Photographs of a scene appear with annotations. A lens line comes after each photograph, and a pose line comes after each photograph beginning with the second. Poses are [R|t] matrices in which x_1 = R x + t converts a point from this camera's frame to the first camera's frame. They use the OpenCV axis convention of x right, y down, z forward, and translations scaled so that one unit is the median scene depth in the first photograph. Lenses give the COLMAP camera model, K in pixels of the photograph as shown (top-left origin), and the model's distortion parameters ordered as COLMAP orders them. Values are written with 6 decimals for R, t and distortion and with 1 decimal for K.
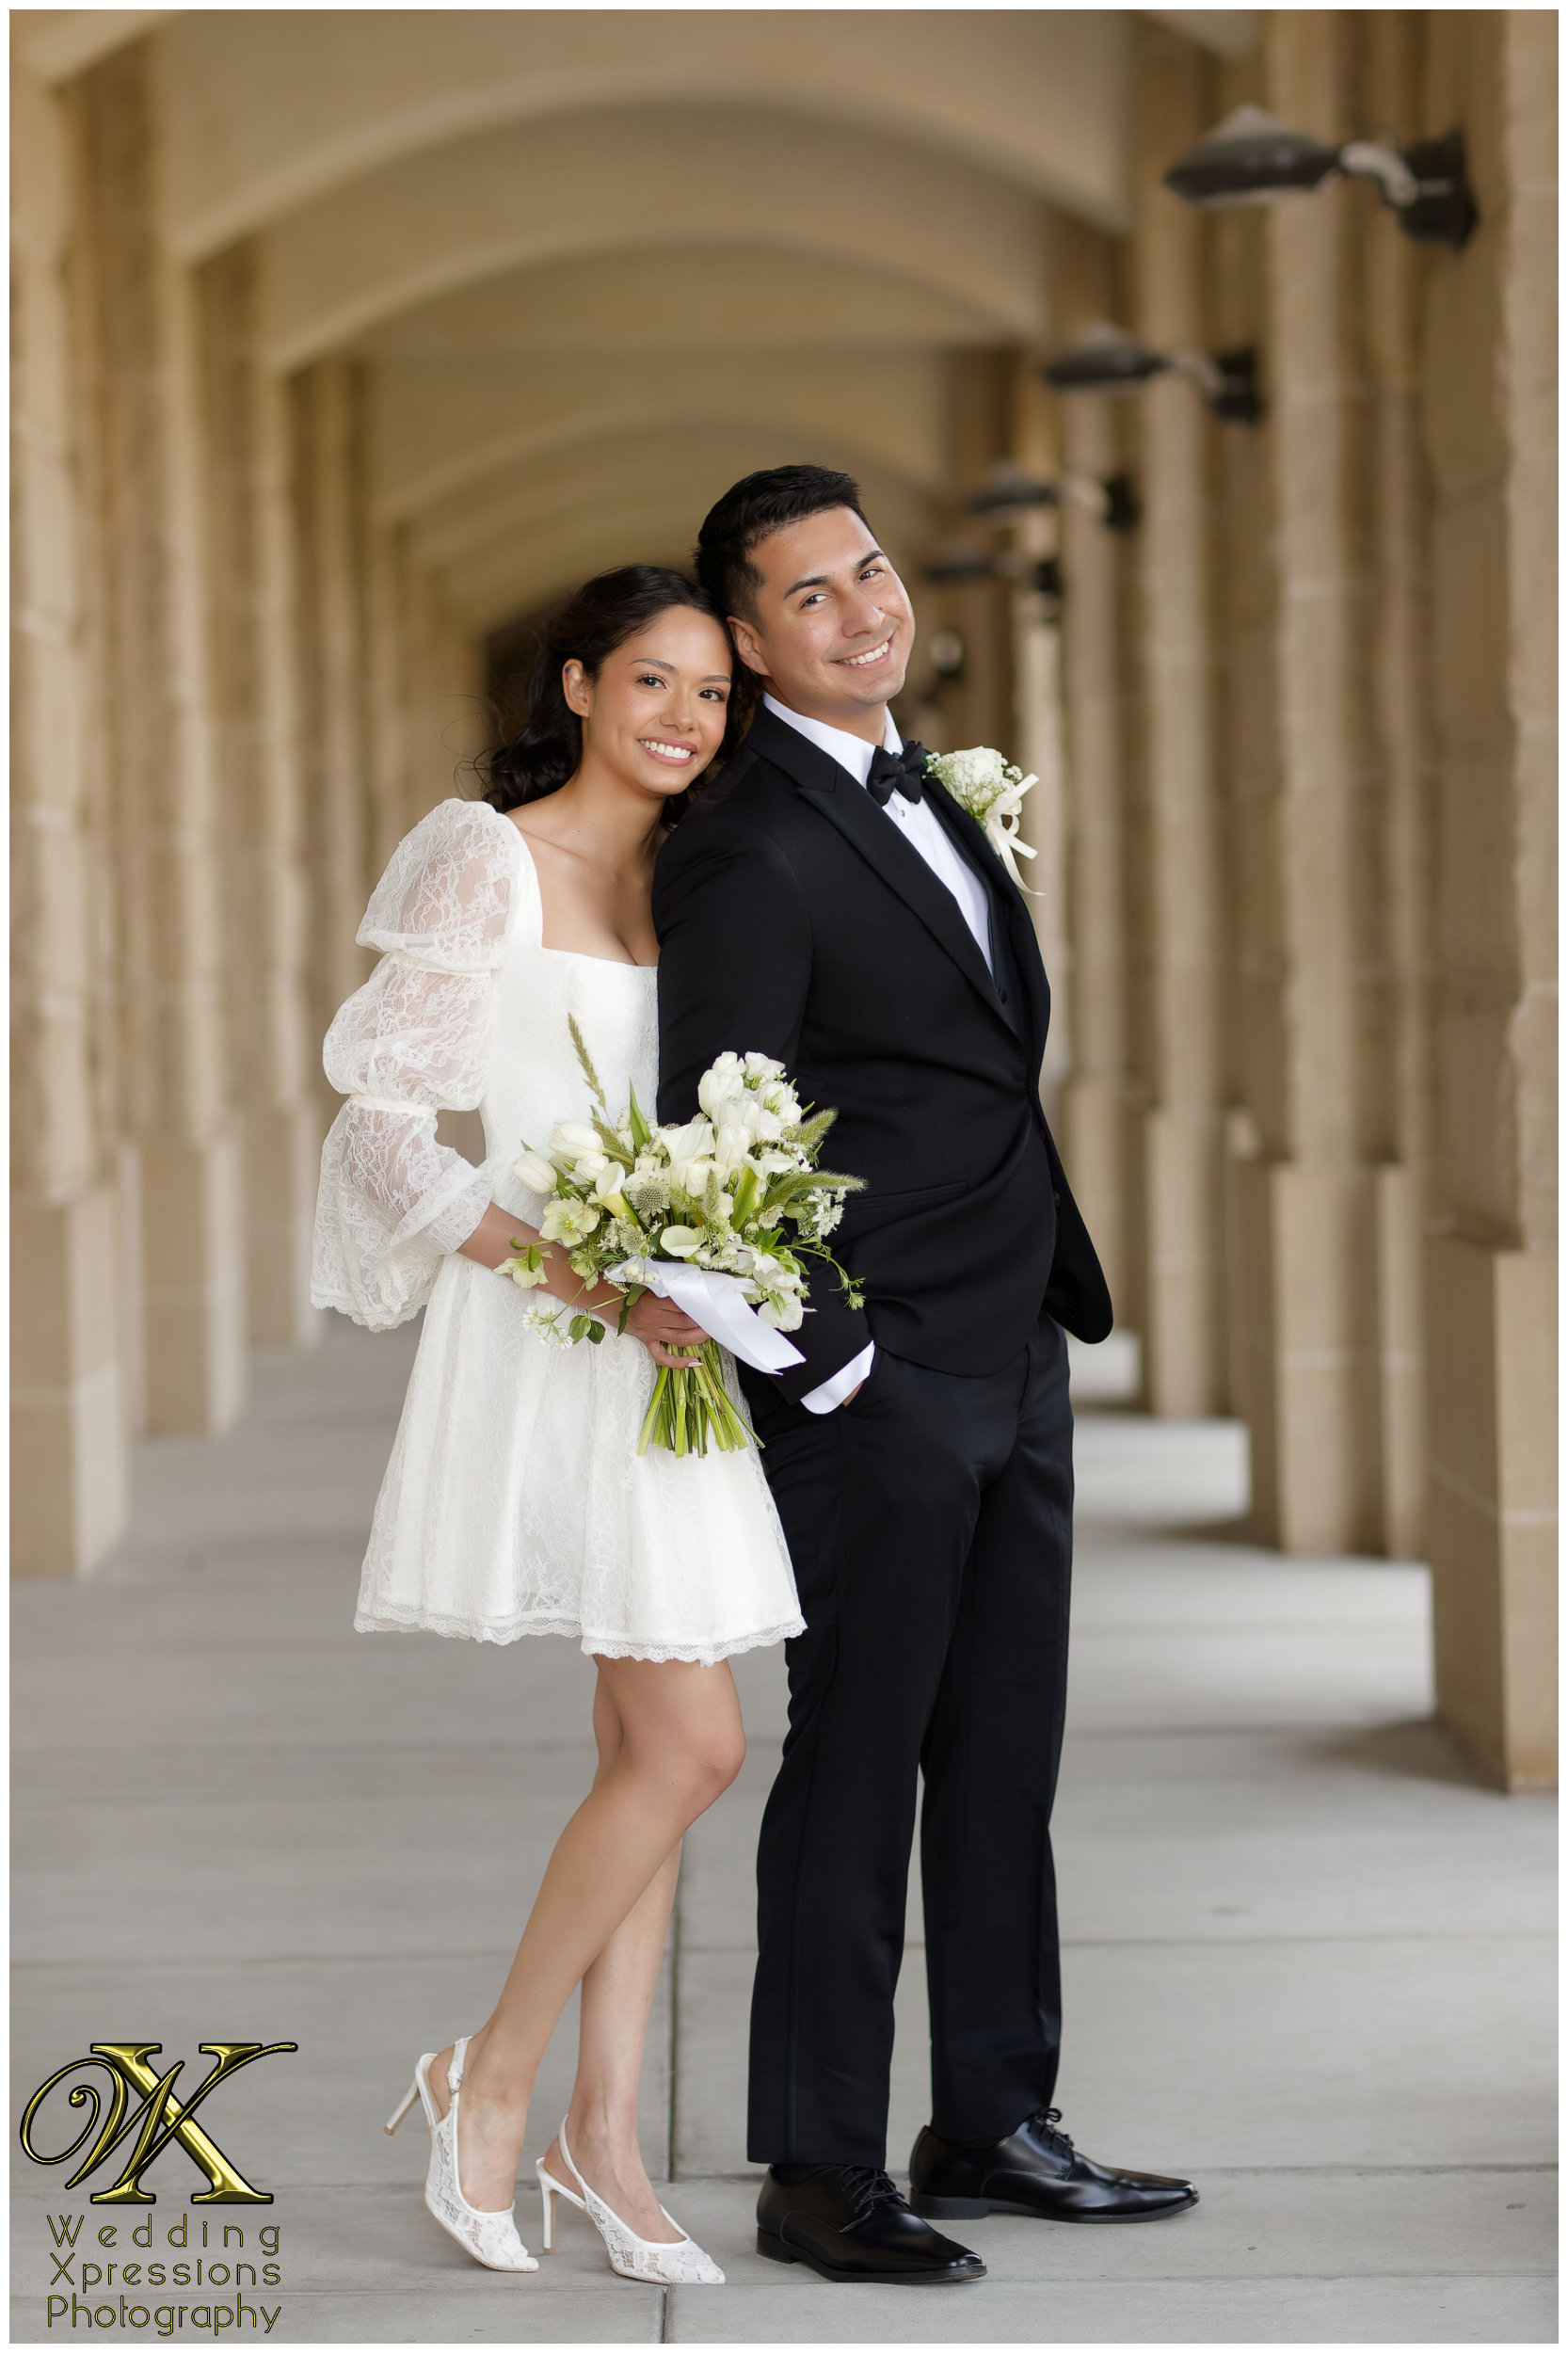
lens RADIAL K [[5569.2, 0, 784.0], [0, 5569.2, 1176.5], [0, 0, 1]] dist [0.119099, -0.320037]
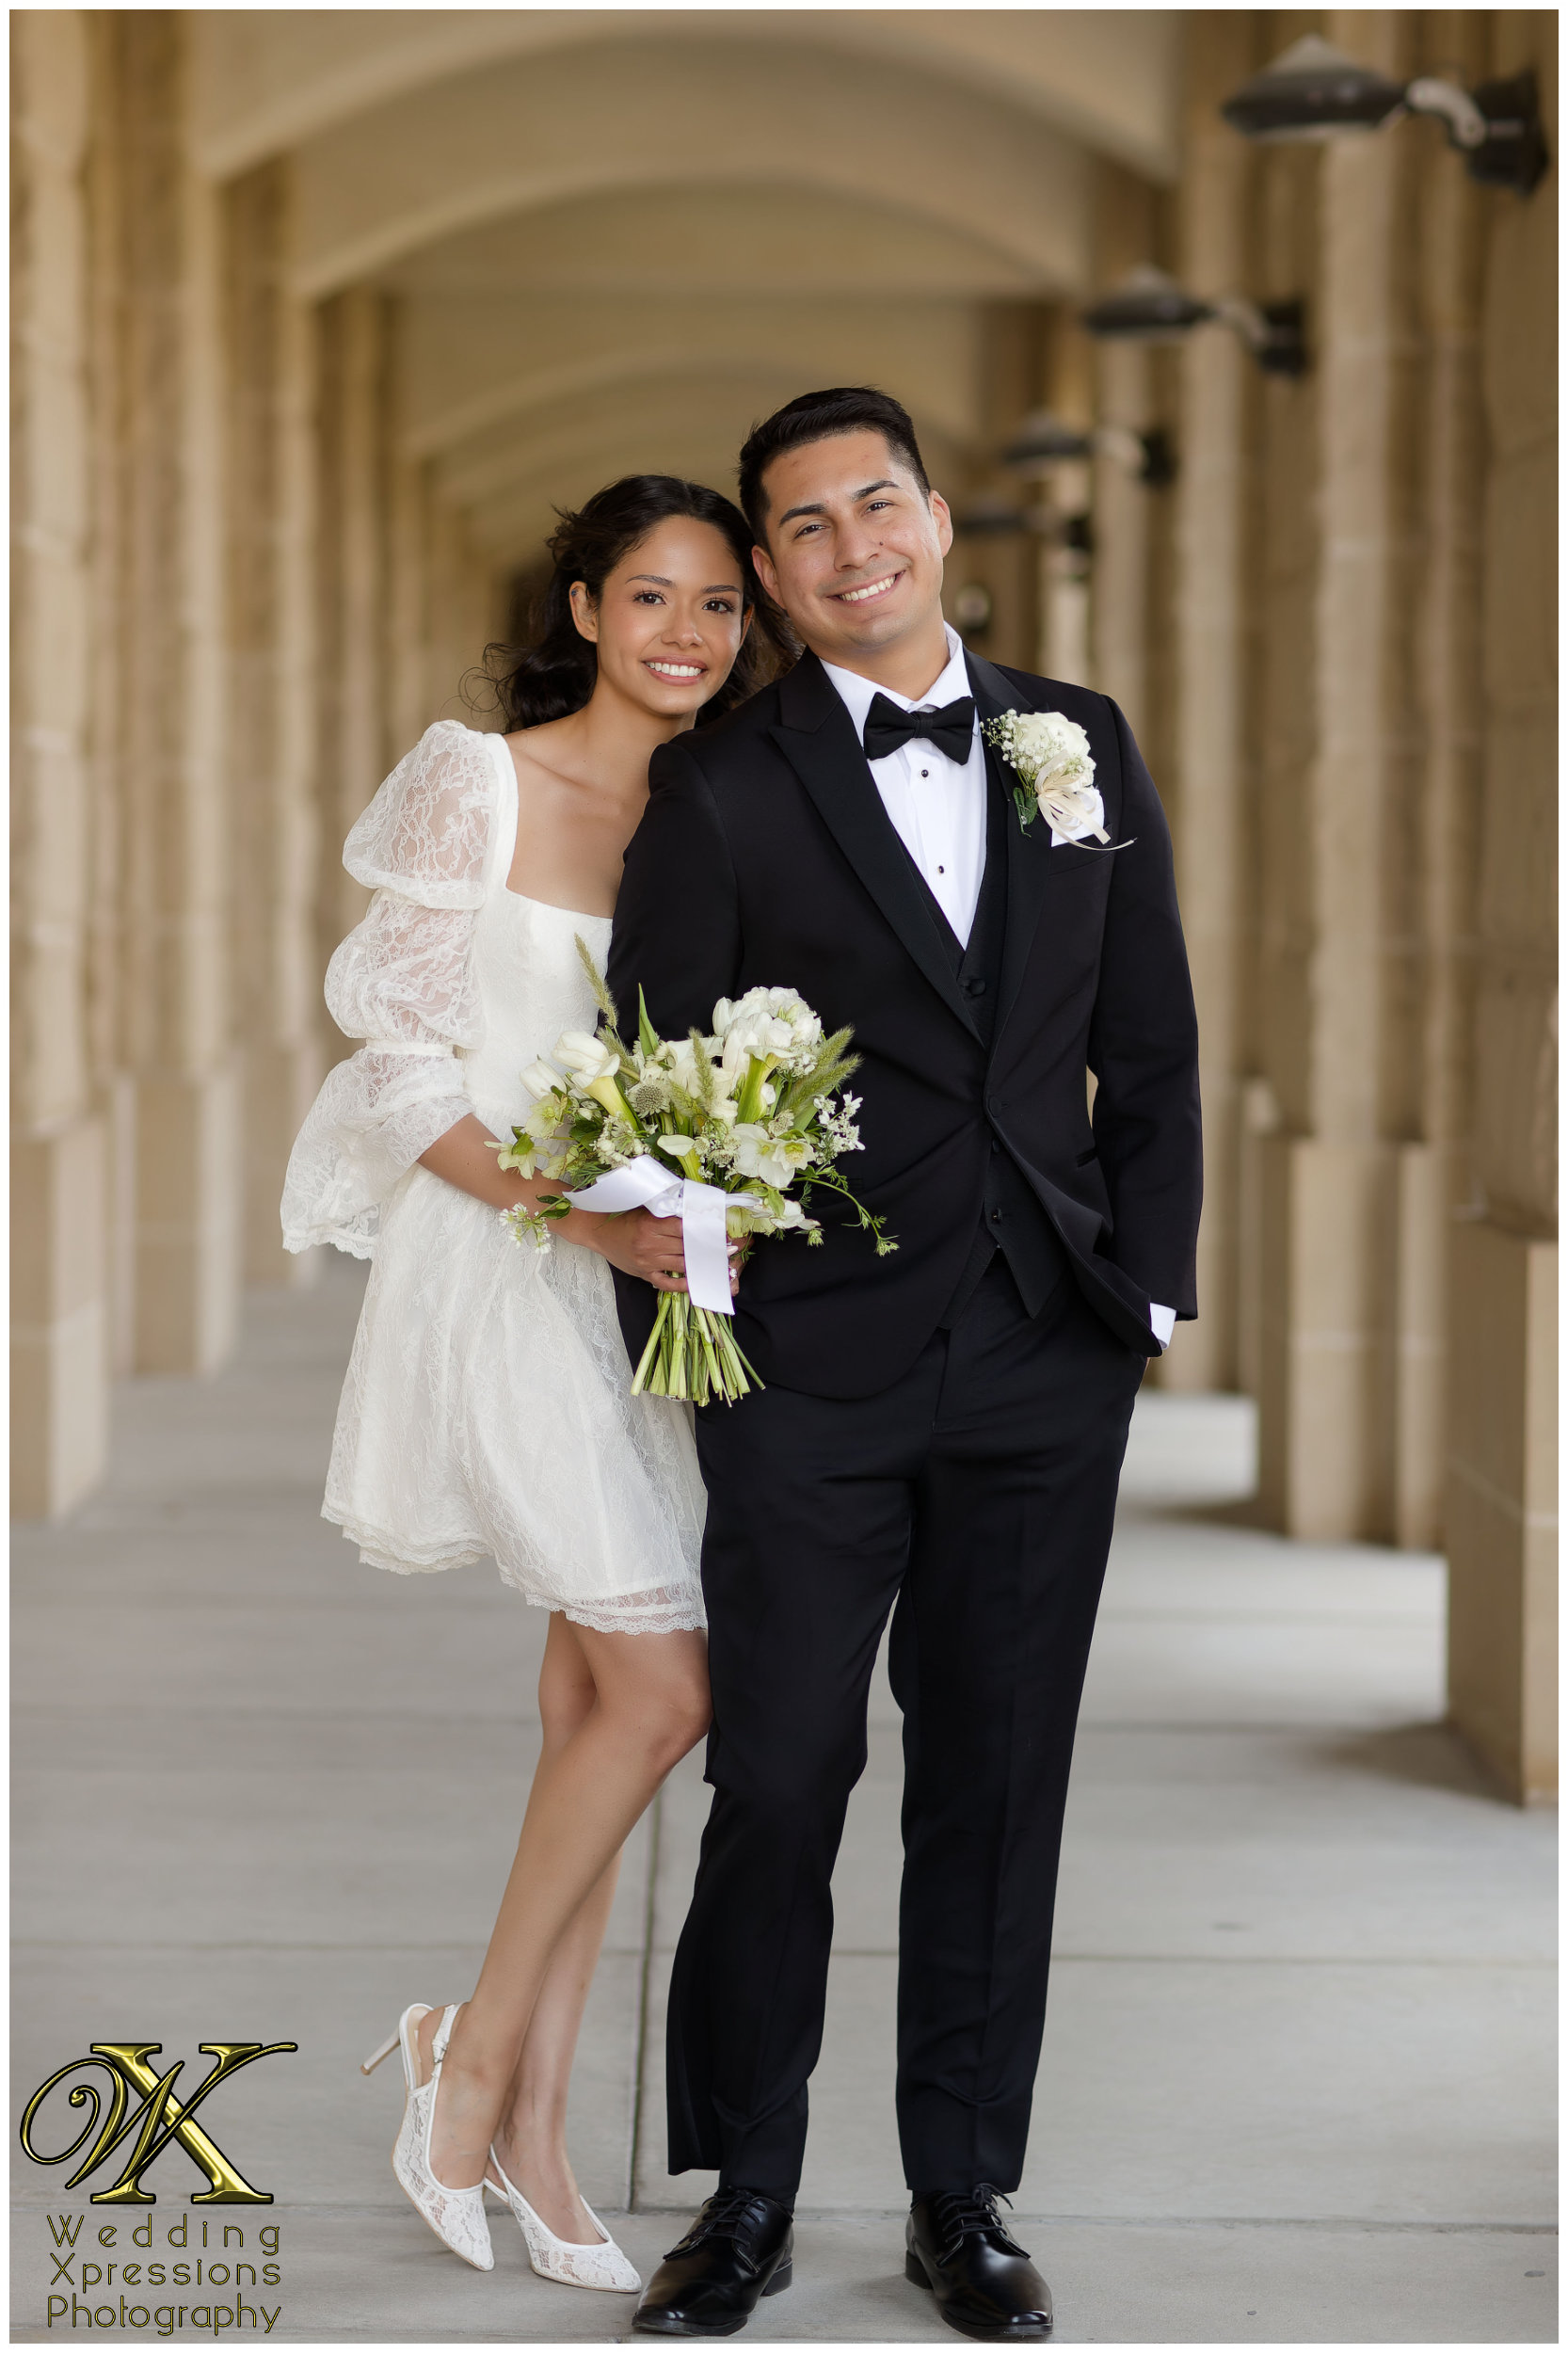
lens RADIAL K [[5456.2, 0, 984.2], [0, 5456.2, 1177.7], [0, 0, 1]] dist [-0.036256, -0.483112]
pose [[0.998829, 0.033121, 0.035257, 0.000488], [-0.033444, 0.999403, 0.008623, -0.001792], [-0.034950, -0.009792, 0.999341, 0.049209]]
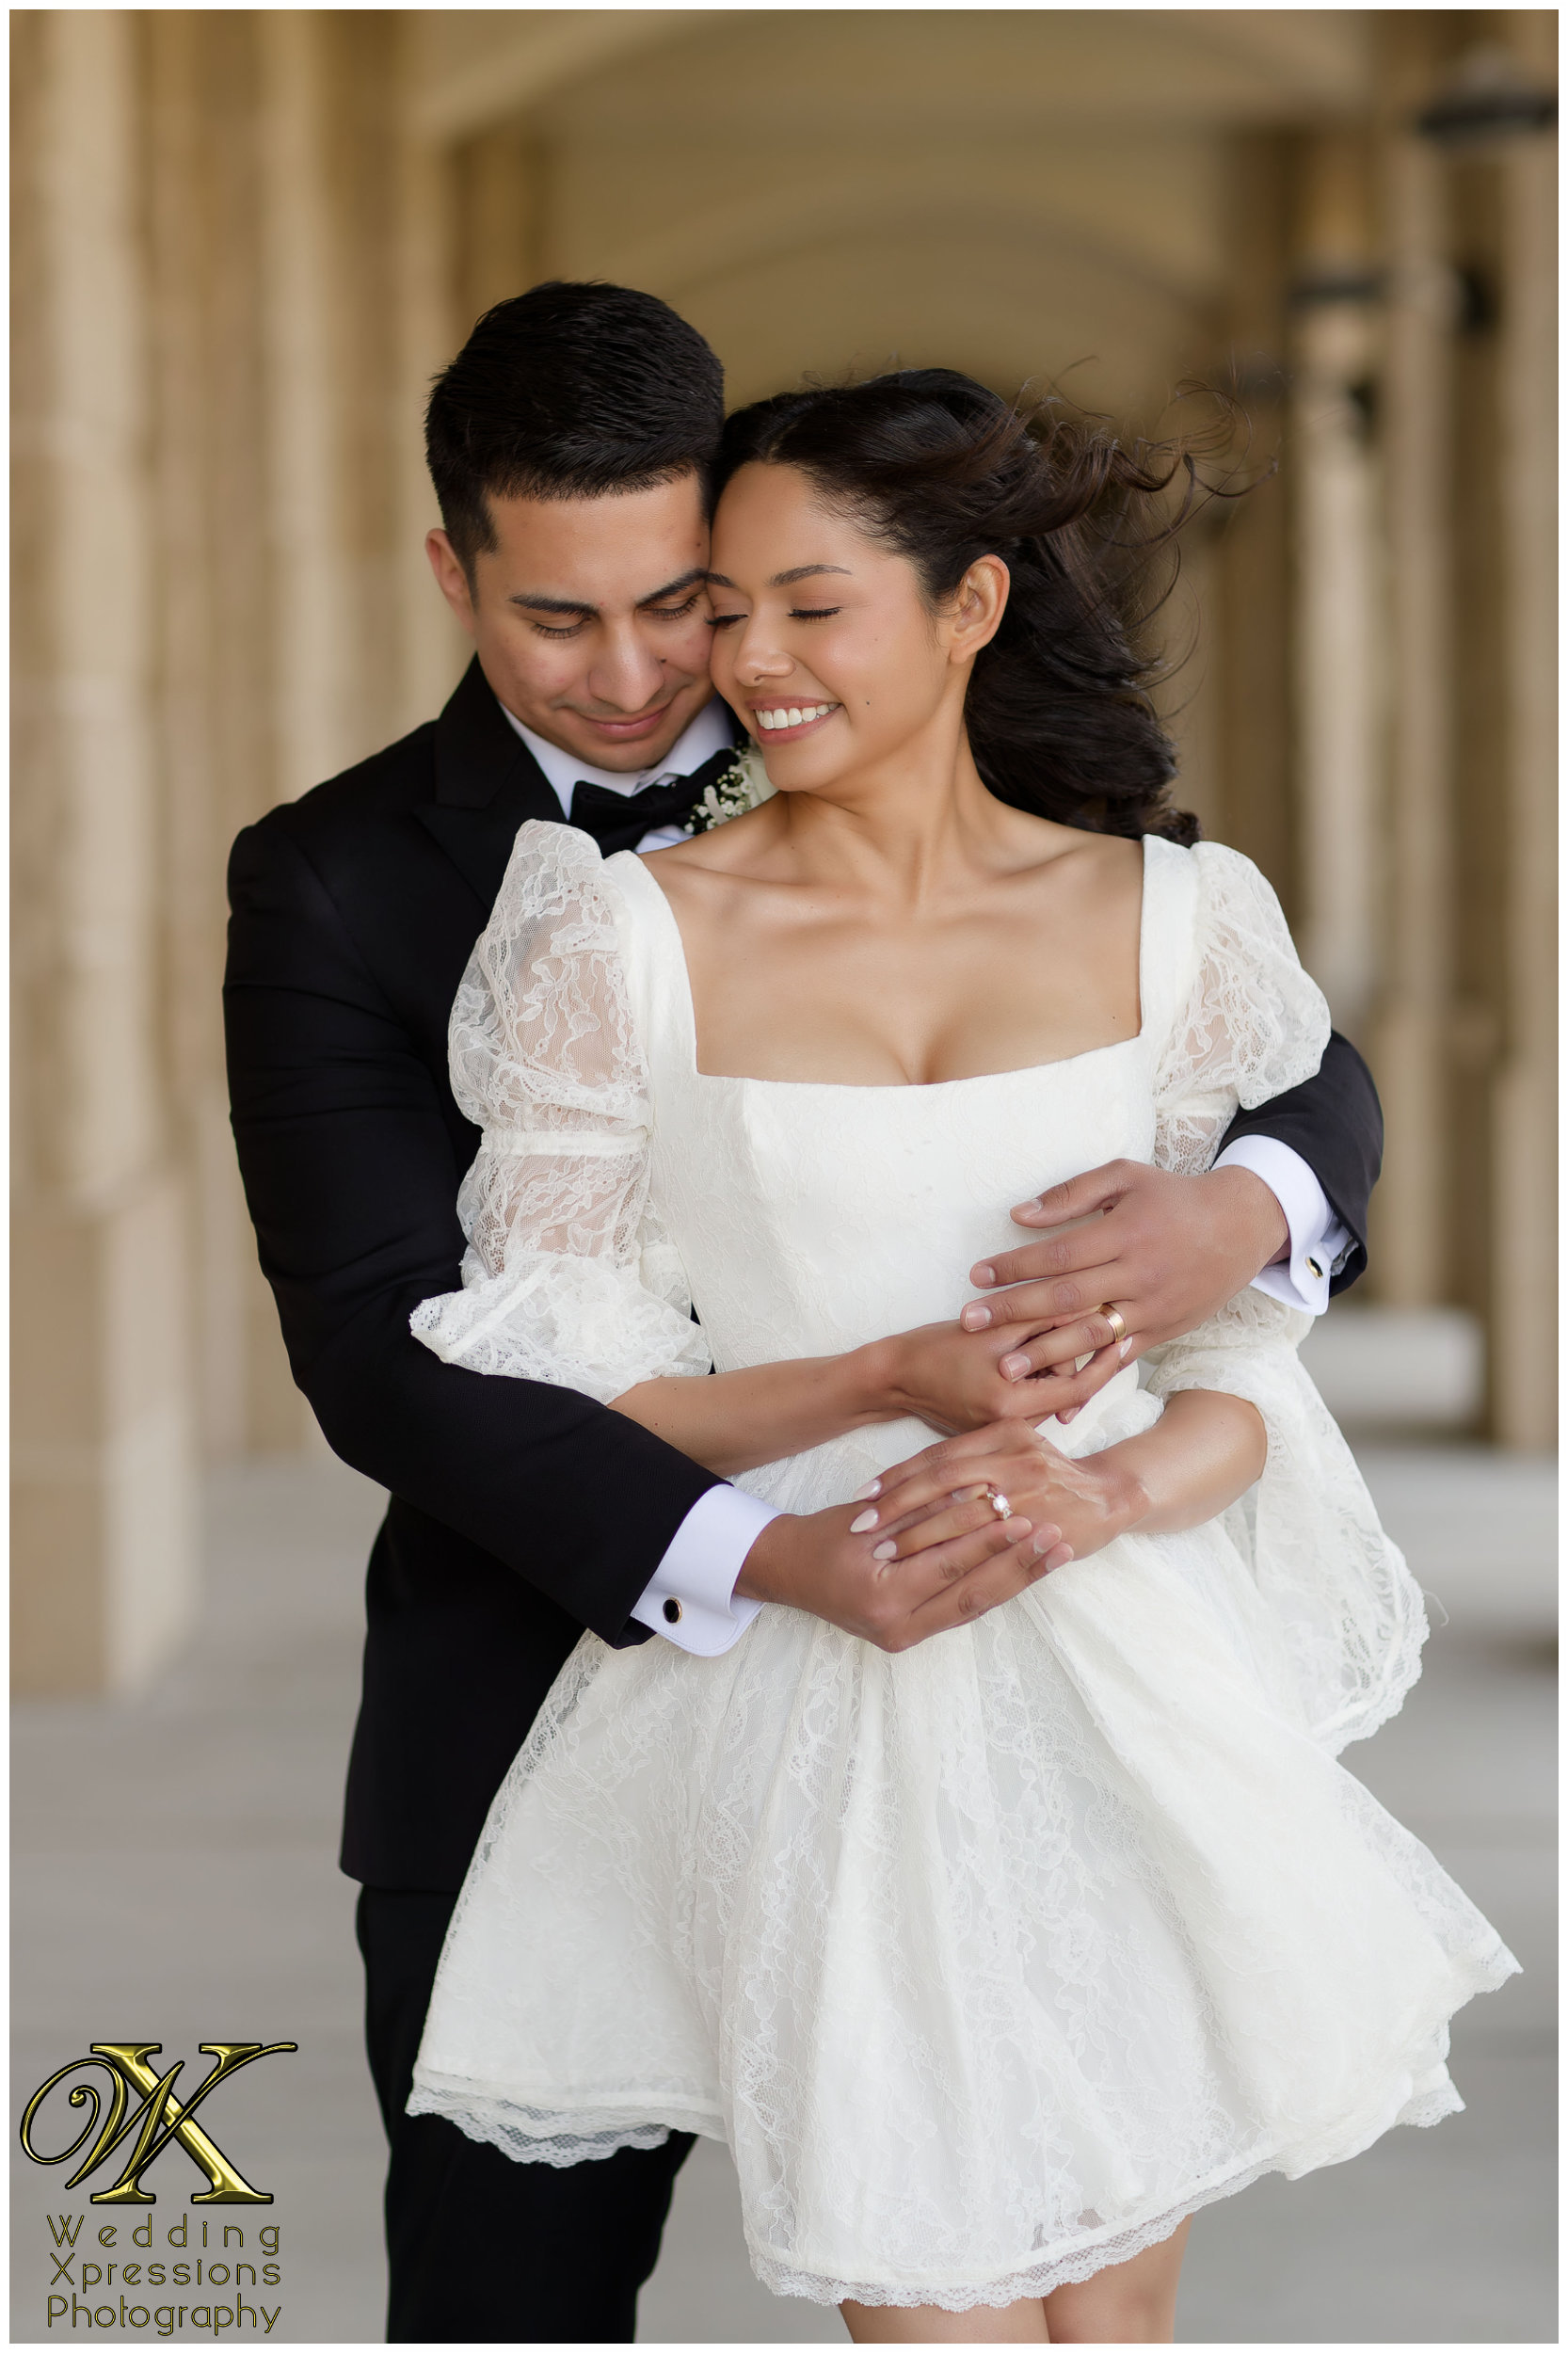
lens RADIAL K [[5569.2, 0, 784.0], [0, 5569.2, 1176.5], [0, 0, 1]] dist [0.119099, -0.320037]
pose [[0.999280, 0.012746, -0.035746, -0.008221], [-0.011592, 0.999410, 0.032328, -0.025371], [0.036137, -0.031891, 0.998838, 0.246922]]
